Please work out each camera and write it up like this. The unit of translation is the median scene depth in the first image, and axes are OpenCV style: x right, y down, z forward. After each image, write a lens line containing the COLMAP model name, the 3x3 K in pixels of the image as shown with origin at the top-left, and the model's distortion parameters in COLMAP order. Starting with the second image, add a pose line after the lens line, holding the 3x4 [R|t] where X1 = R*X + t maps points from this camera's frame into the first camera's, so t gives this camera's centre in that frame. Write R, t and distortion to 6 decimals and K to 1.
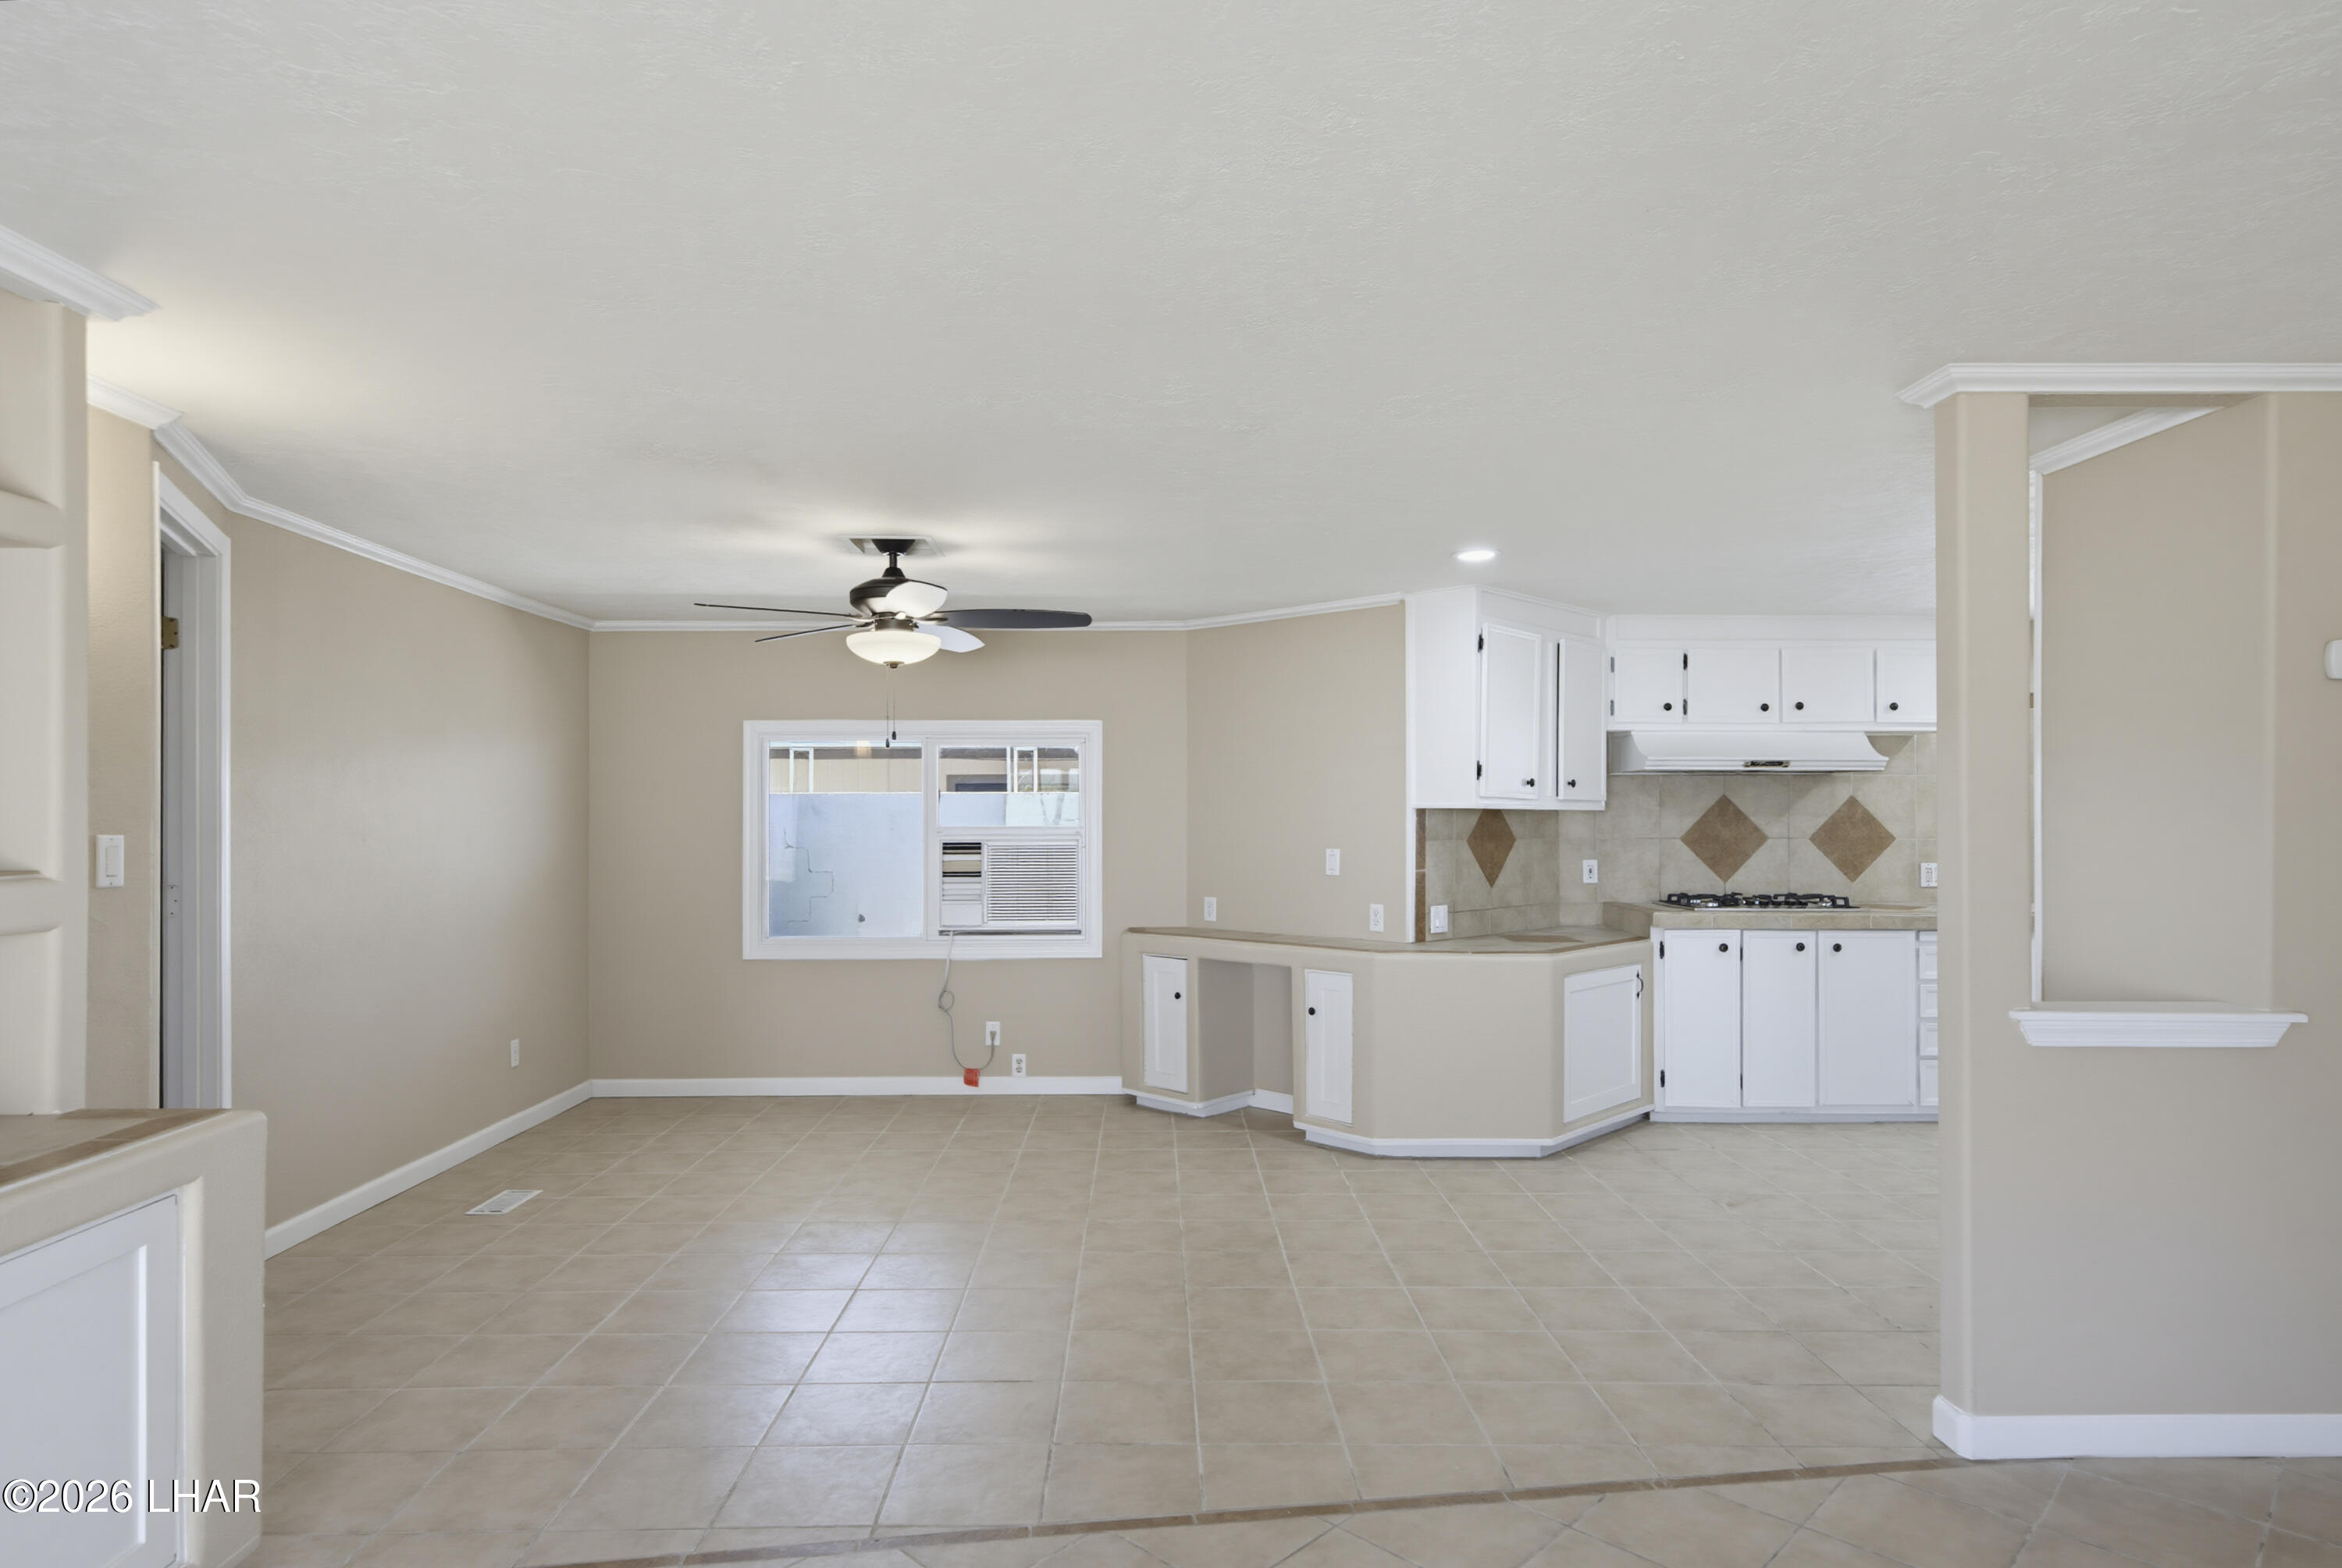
lens RADIAL K [[1305.3, 0, 1163.4], [0, 1305.3, 812.2], [0, 0, 1]] dist [0.000799, 0.002571]
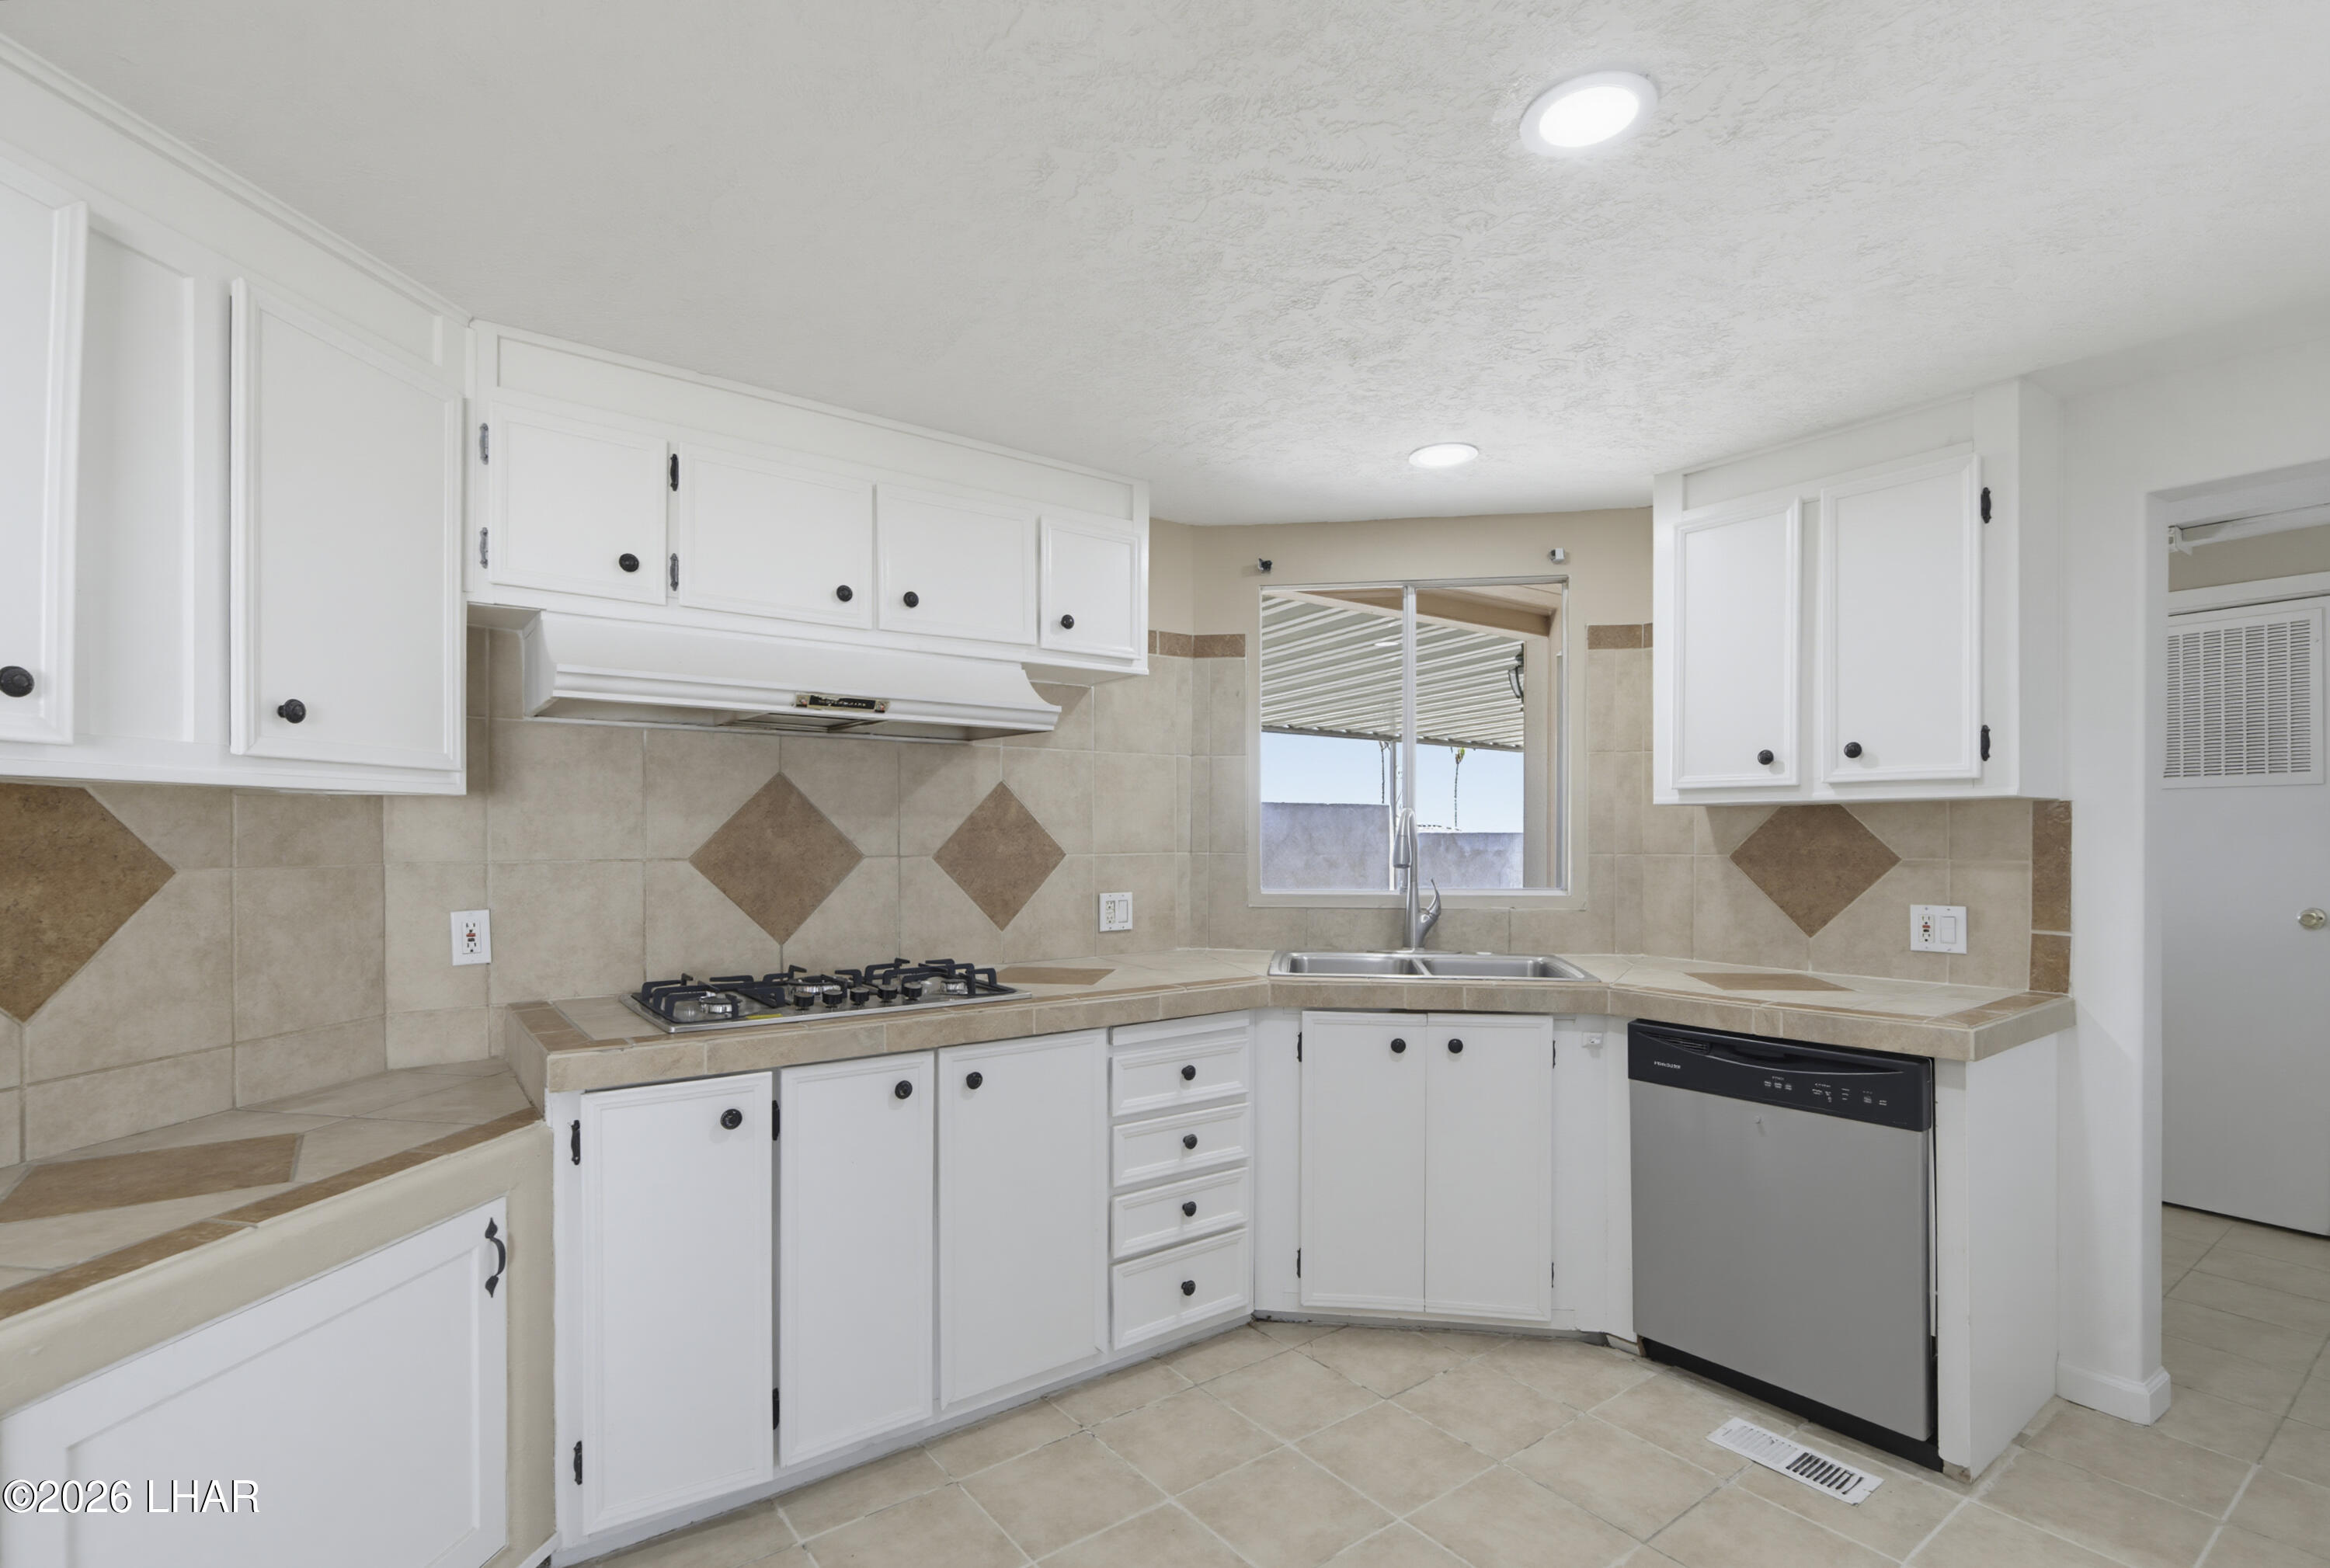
lens RADIAL K [[1080.7, 0, 1157.7], [0, 1080.7, 842.8], [0, 0, 1]] dist [0.003649, -0.000317]
pose [[0.808350, -0.005630, 0.588675, 0.328350], [-0.002602, 0.999910, 0.013135, 0.008781], [-0.588697, -0.012149, 0.808263, 0.623402]]
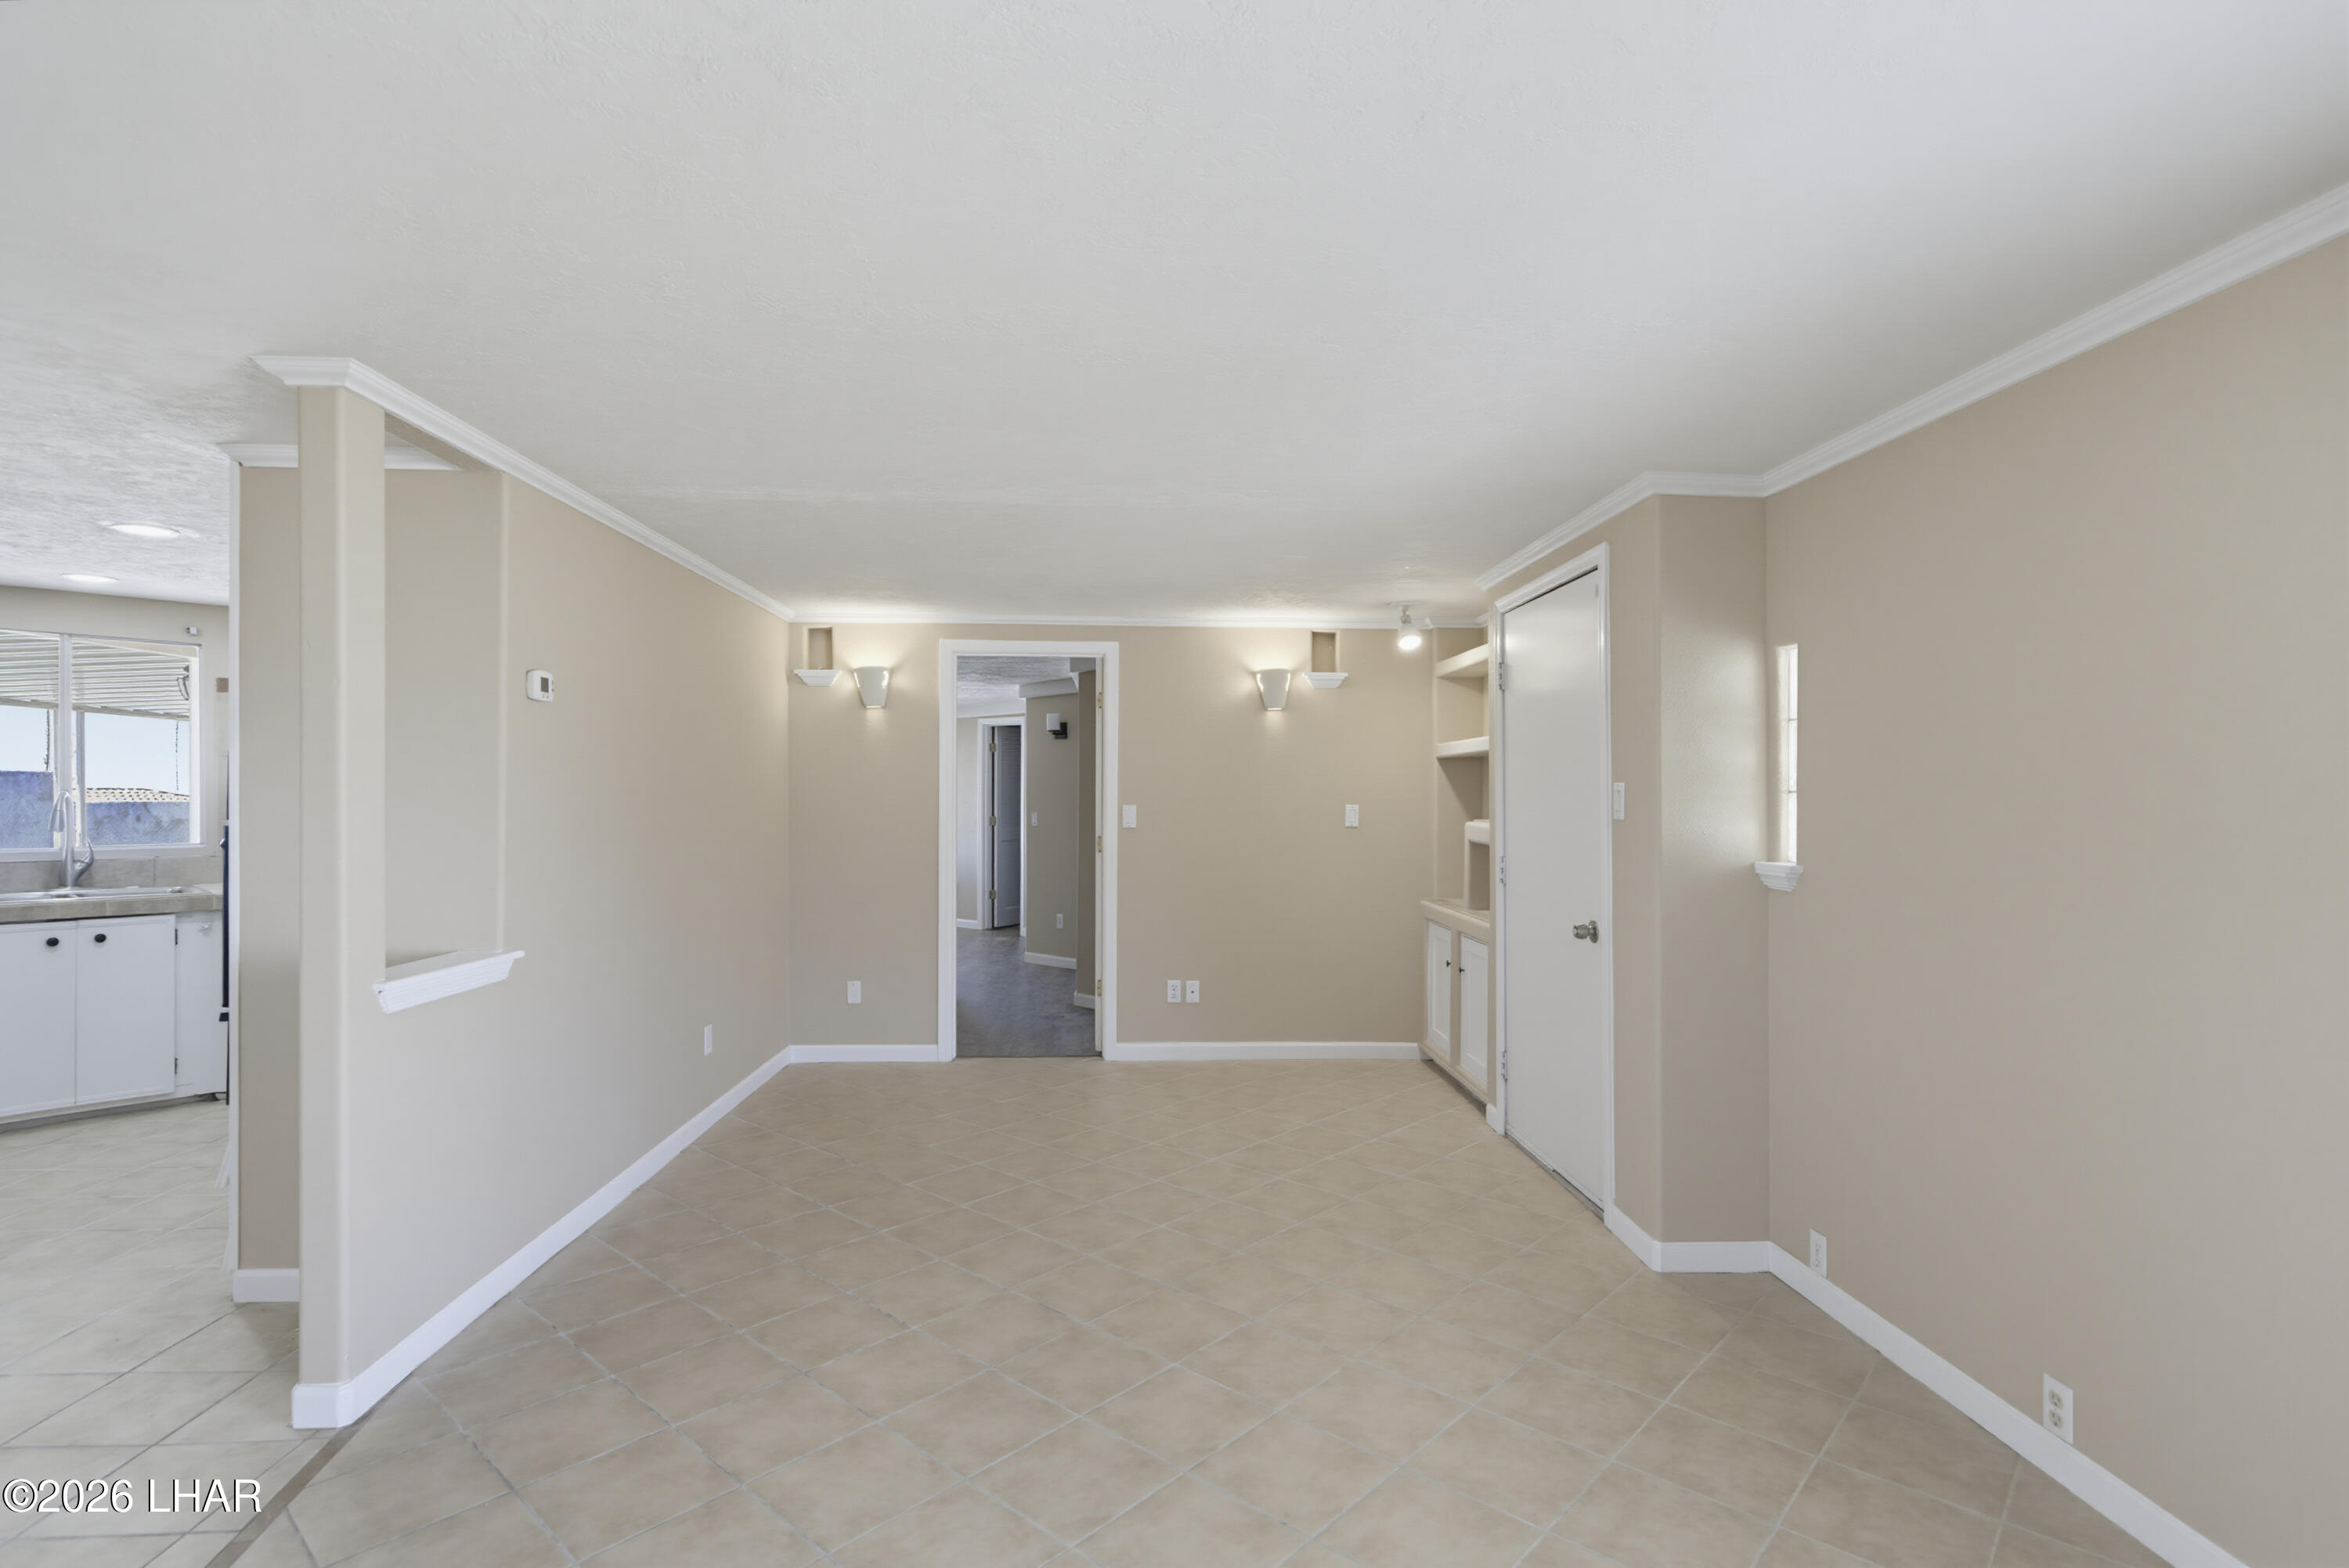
lens RADIAL K [[1151.1, 0, 1168.7], [0, 1151.1, 800.4], [0, 0, 1]] dist [0.001722, 0.000978]
pose [[-0.034148, -0.002448, 0.999414, -0.149670], [-0.004867, 0.999986, 0.002284, -0.001667], [-0.999405, -0.004786, -0.034159, 0.183579]]
